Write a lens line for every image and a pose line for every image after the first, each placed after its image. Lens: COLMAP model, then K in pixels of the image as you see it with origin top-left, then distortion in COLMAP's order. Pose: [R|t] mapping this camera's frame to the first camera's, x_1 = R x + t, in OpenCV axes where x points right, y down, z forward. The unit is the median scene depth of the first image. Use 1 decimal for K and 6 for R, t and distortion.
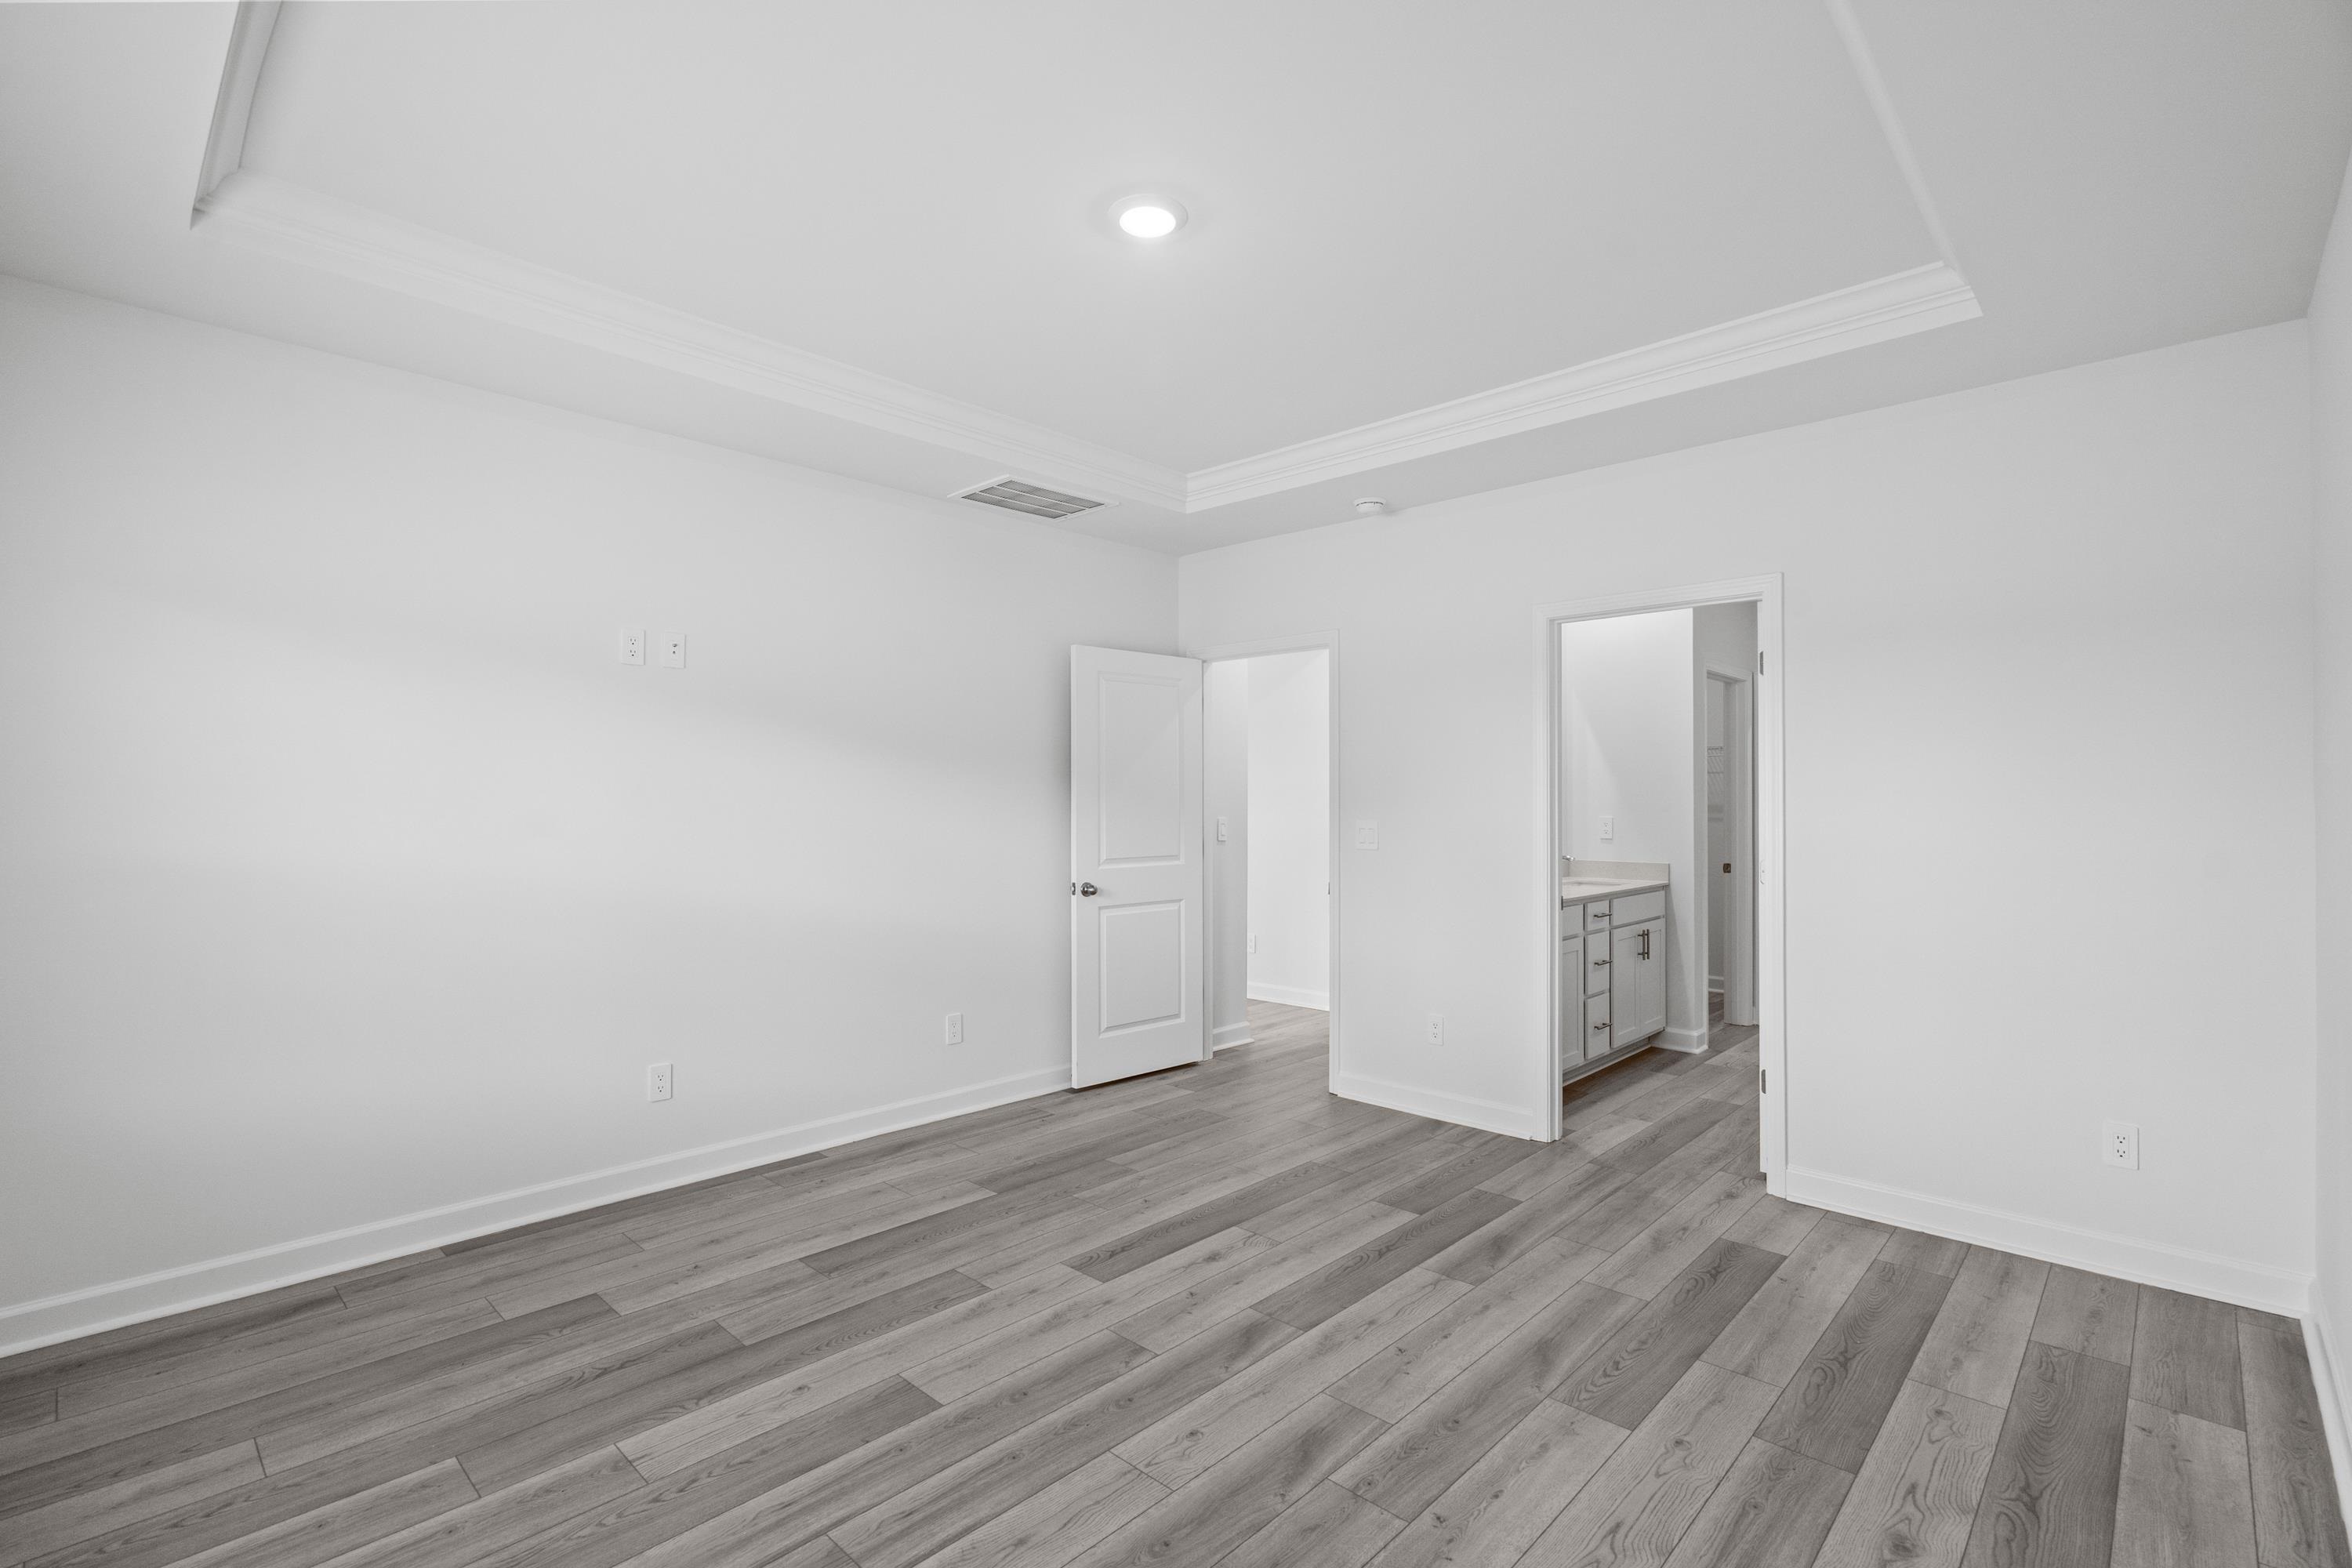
lens RADIAL K [[1078.6, 0, 1169.2], [0, 1078.6, 780.2], [0, 0, 1]] dist [0.002889, -0.000548]
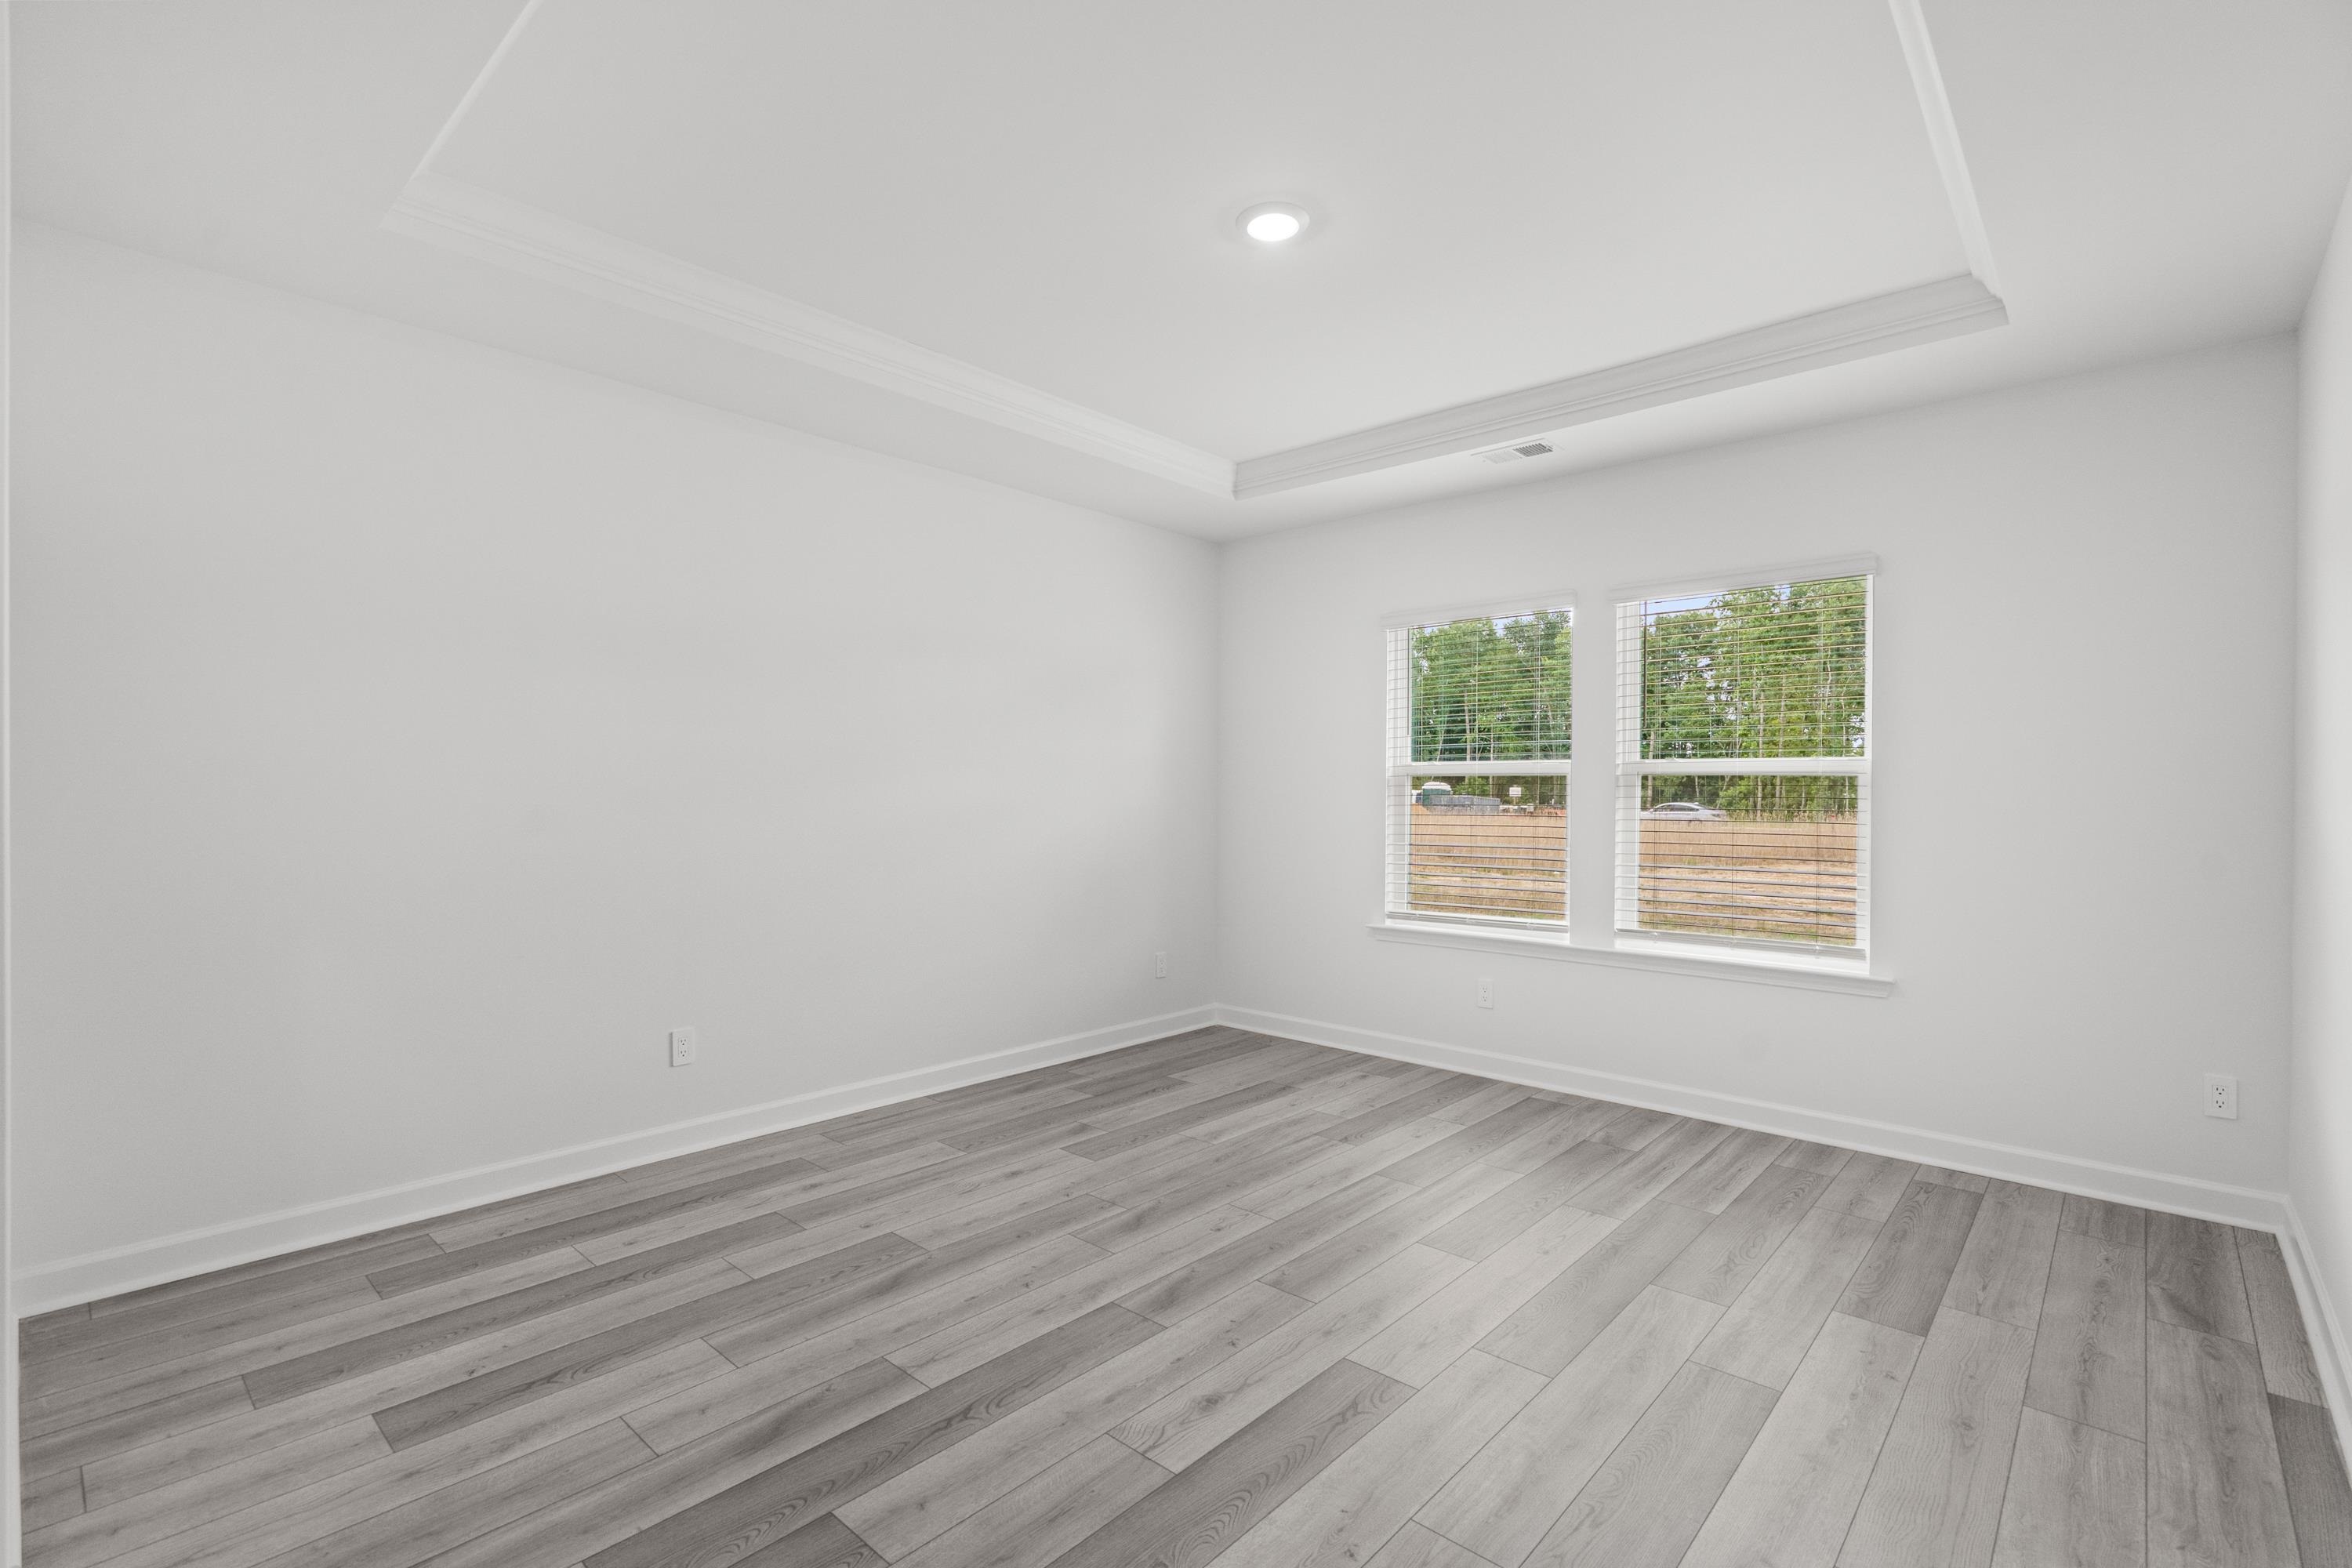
lens RADIAL K [[1078.6, 0, 1159.2], [0, 1078.6, 790.0], [0, 0, 1]] dist [0.002889, -0.000548]
pose [[-0.999875, -0.006806, -0.014254, 0.100666], [-0.006533, 0.999795, -0.019150, 0.064935], [0.014382, -0.019055, -0.999715, 1.988974]]
